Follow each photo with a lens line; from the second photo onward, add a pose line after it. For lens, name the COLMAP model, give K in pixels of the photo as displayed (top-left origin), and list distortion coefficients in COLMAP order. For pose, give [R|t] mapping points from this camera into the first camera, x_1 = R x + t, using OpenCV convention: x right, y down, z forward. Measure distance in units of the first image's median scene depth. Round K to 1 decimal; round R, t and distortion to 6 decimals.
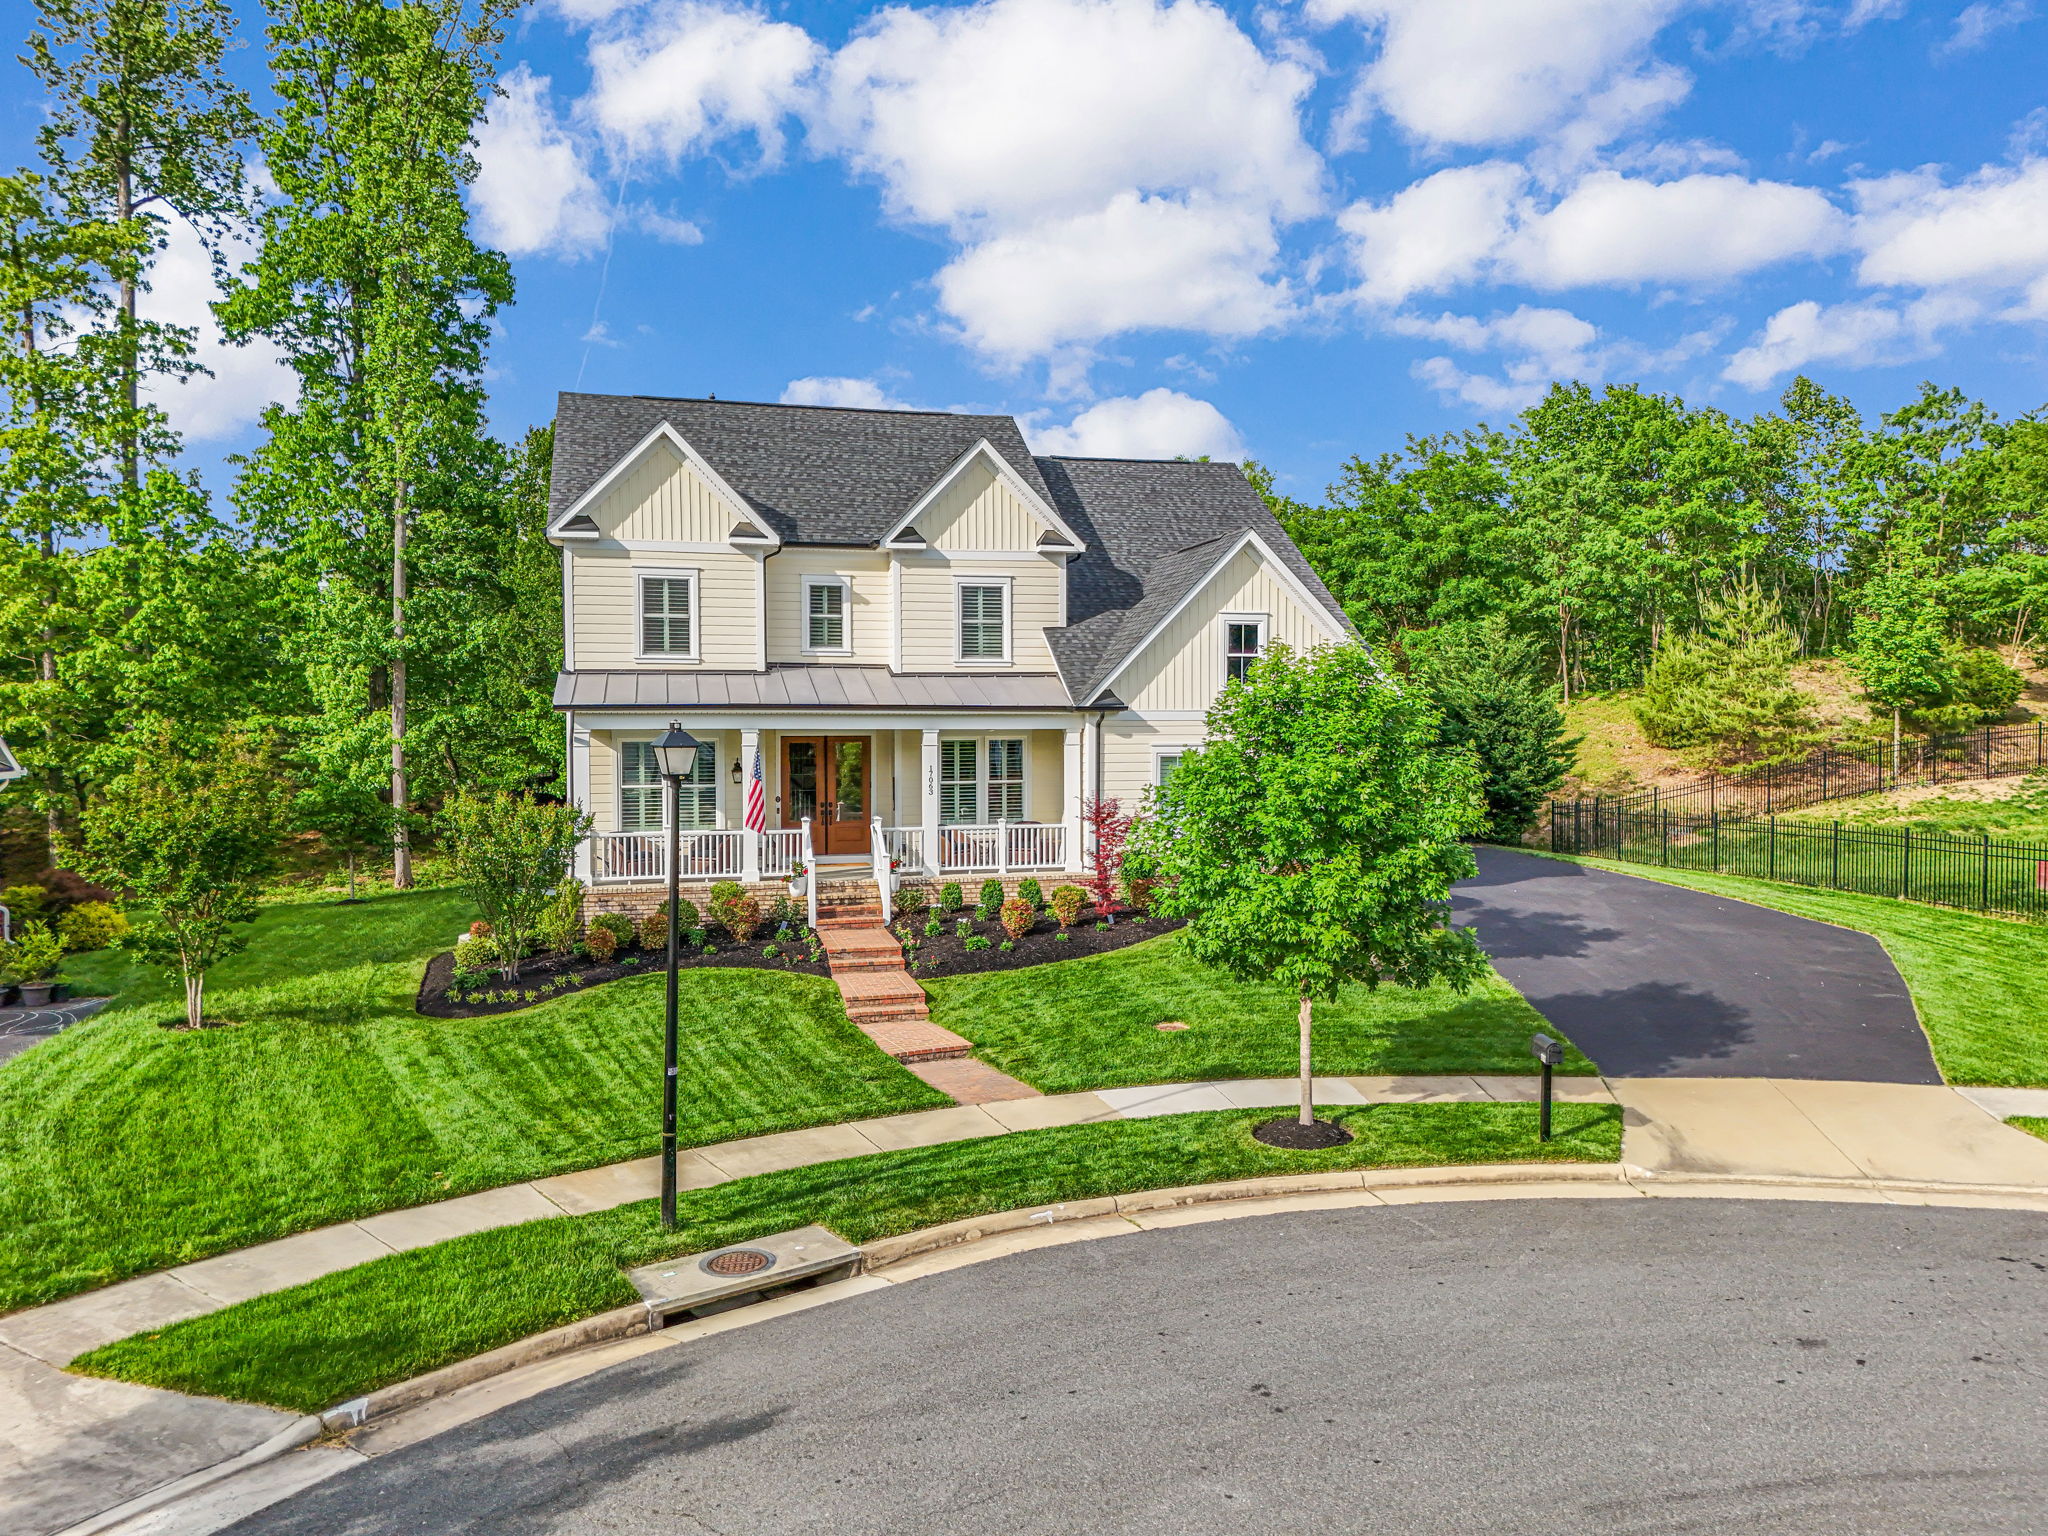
lens RADIAL K [[1516.0, 0, 972.2], [0, 1516.0, 766.3], [0, 0, 1]] dist [0.028135, -0.003700]
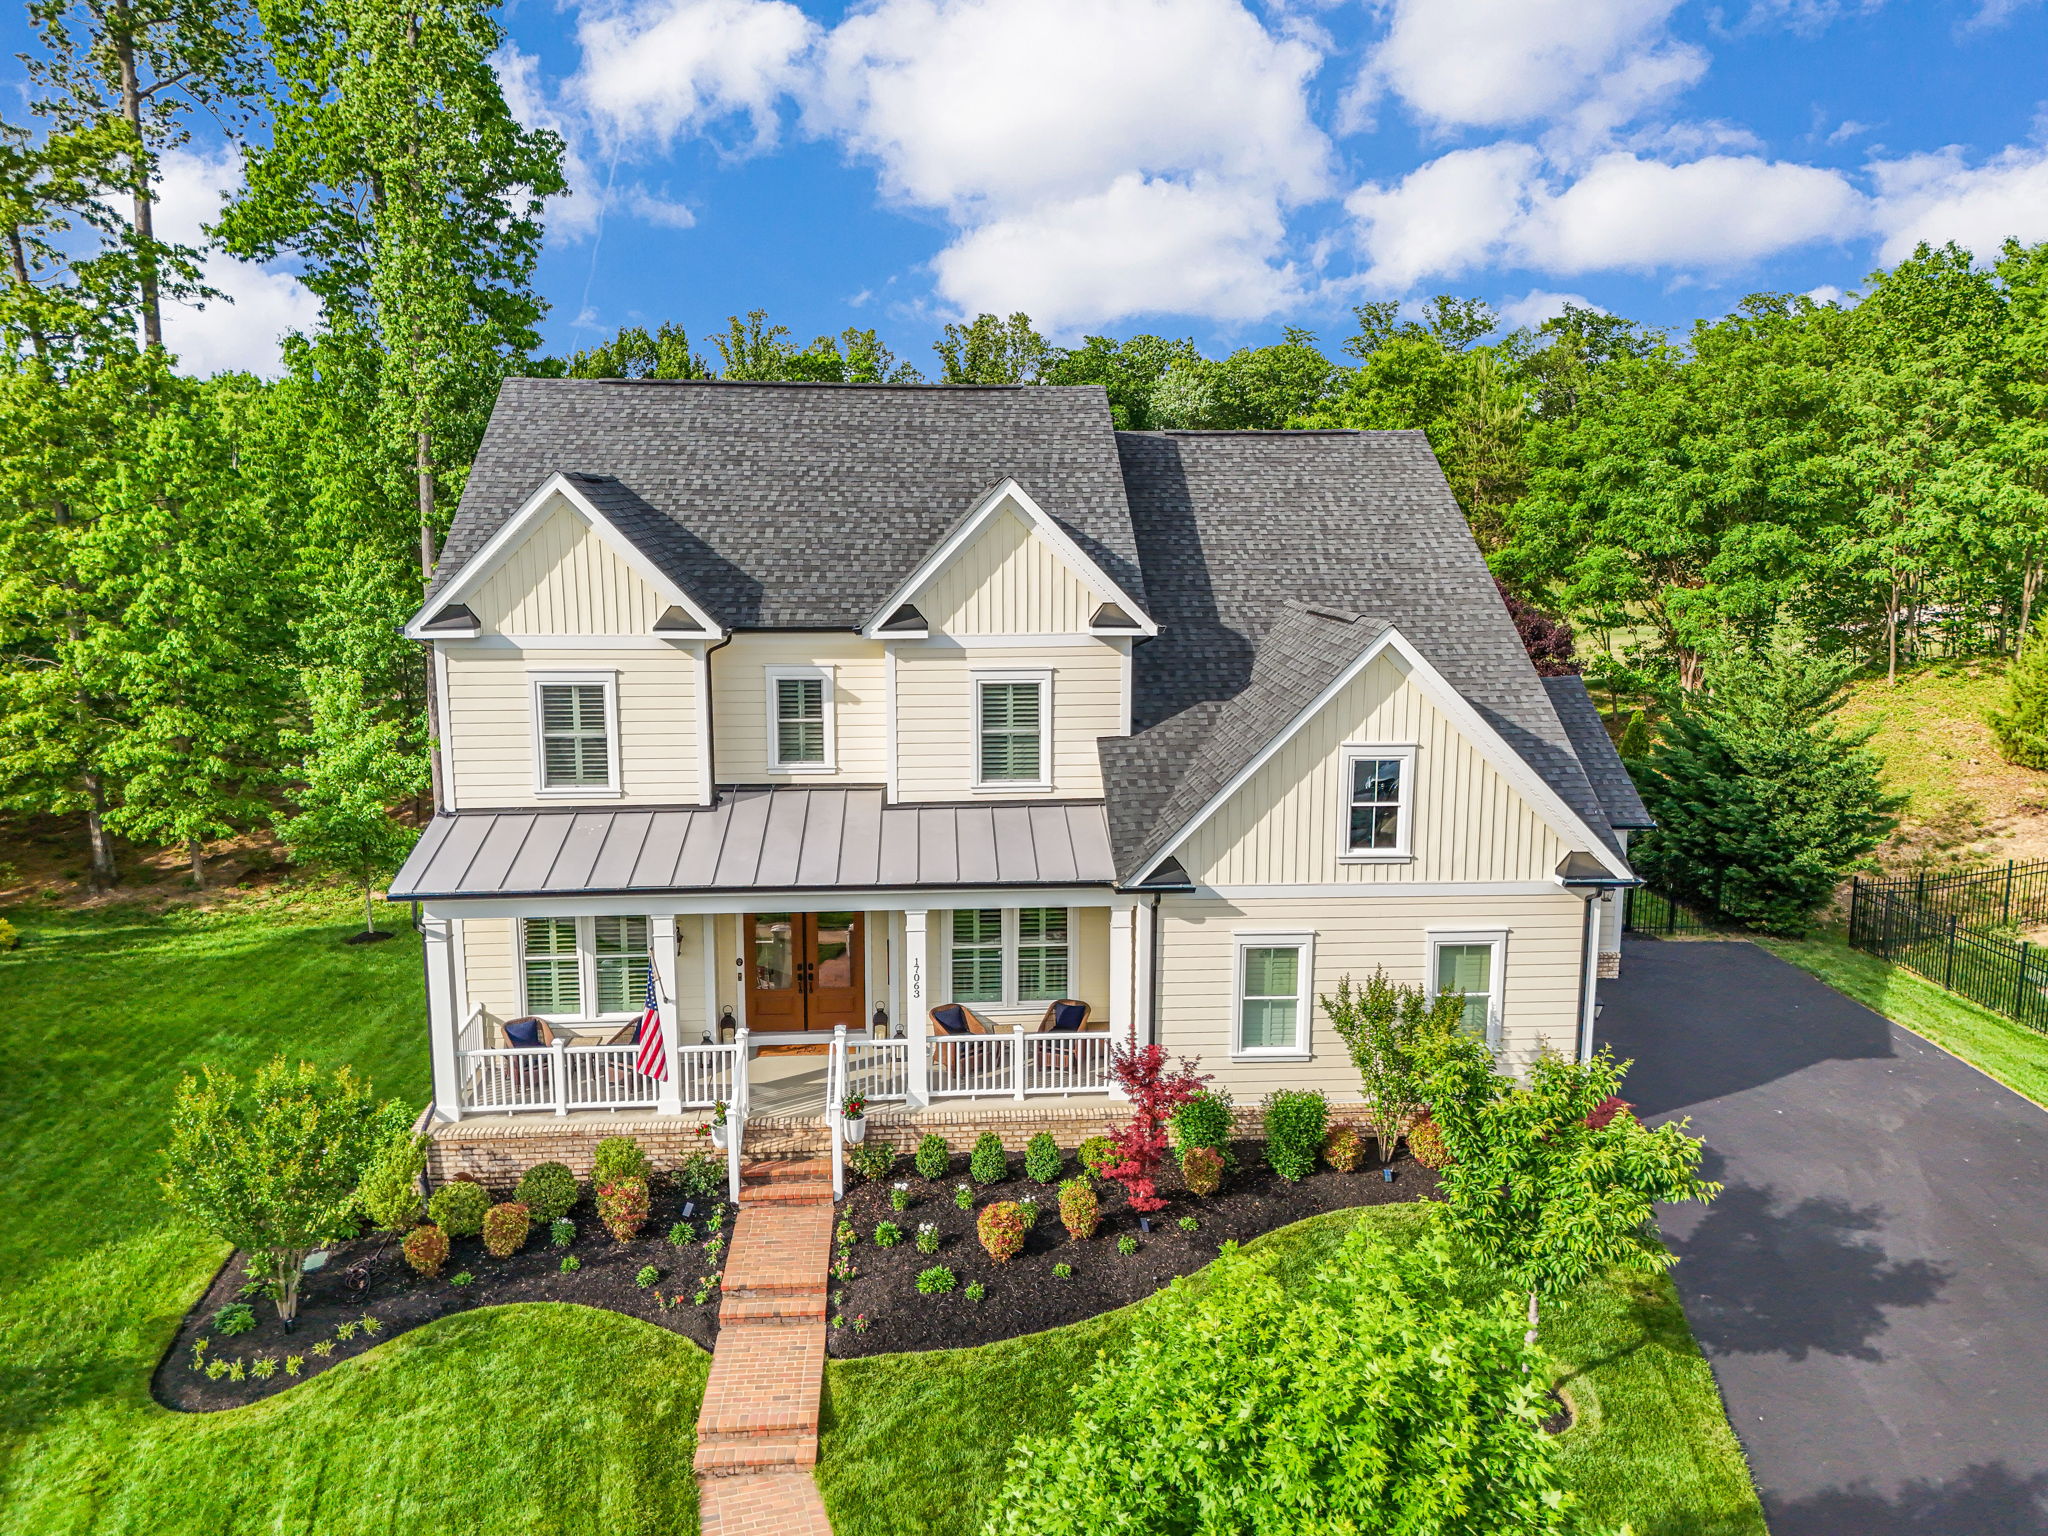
lens RADIAL K [[1516.0, 0, 972.2], [0, 1516.0, 766.3], [0, 0, 1]] dist [0.028135, -0.003700]
pose [[0.986294, 0.026940, -0.162784, 0.106265], [-0.004660, 0.990735, 0.135732, -0.176848], [0.164933, -0.133113, 0.977281, 0.288064]]
